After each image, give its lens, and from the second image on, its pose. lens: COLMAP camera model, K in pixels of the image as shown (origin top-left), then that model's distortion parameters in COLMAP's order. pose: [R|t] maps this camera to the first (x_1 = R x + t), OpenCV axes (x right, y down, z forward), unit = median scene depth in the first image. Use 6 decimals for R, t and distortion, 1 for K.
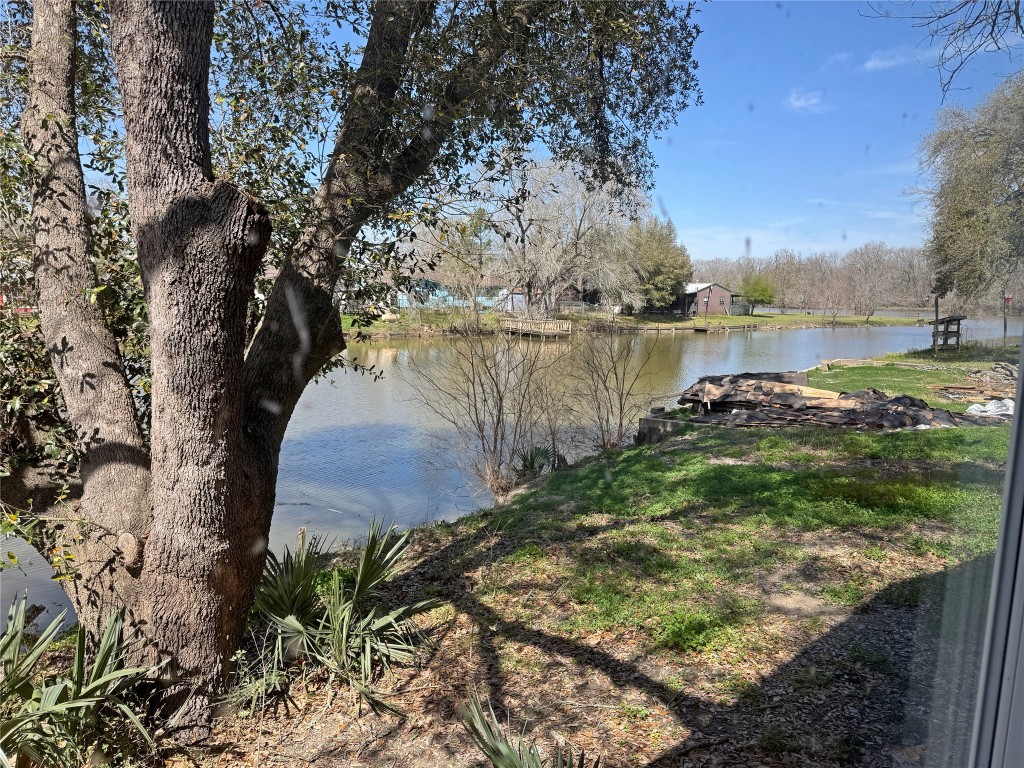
lens RADIAL K [[717.3, 0, 512.0], [0, 717.3, 384.0], [0, 0, 1]] dist [0.027934, -0.049718]
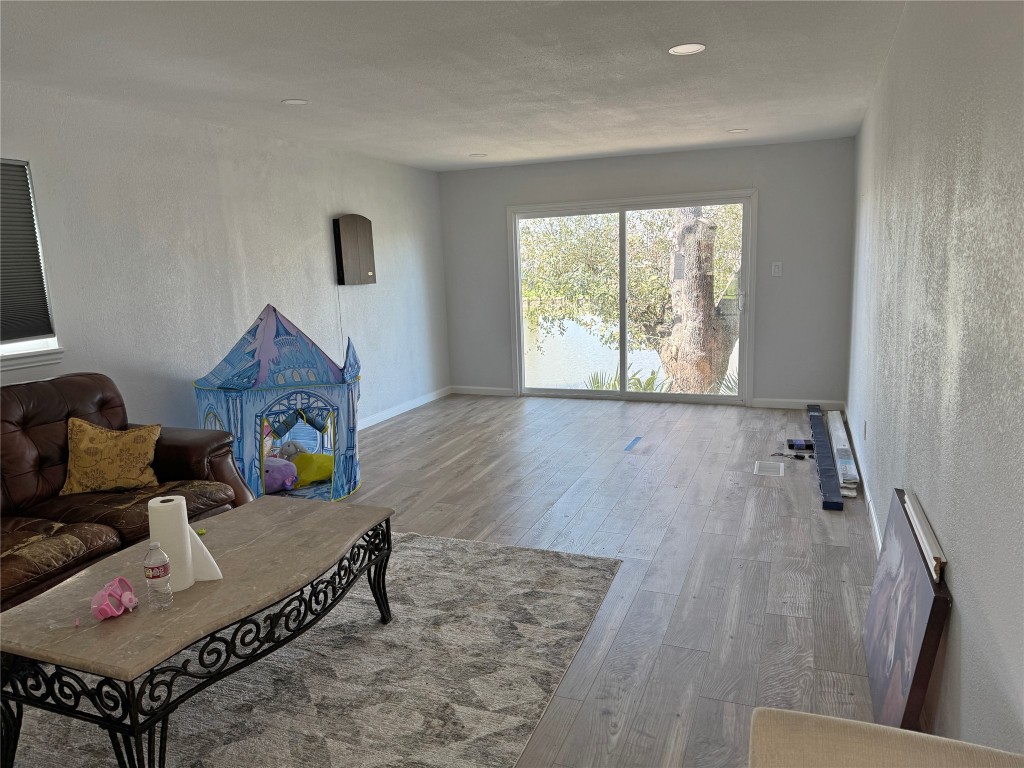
lens RADIAL K [[721.7, 0, 512.0], [0, 721.7, 384.0], [0, 0, 1]] dist [0.115655, -0.117028]
pose [[0.493168, 0.095845, -0.864638, 1.617632], [-0.061076, 0.995274, 0.075490, 0.180456], [0.867787, 0.015580, 0.496691, -0.959073]]
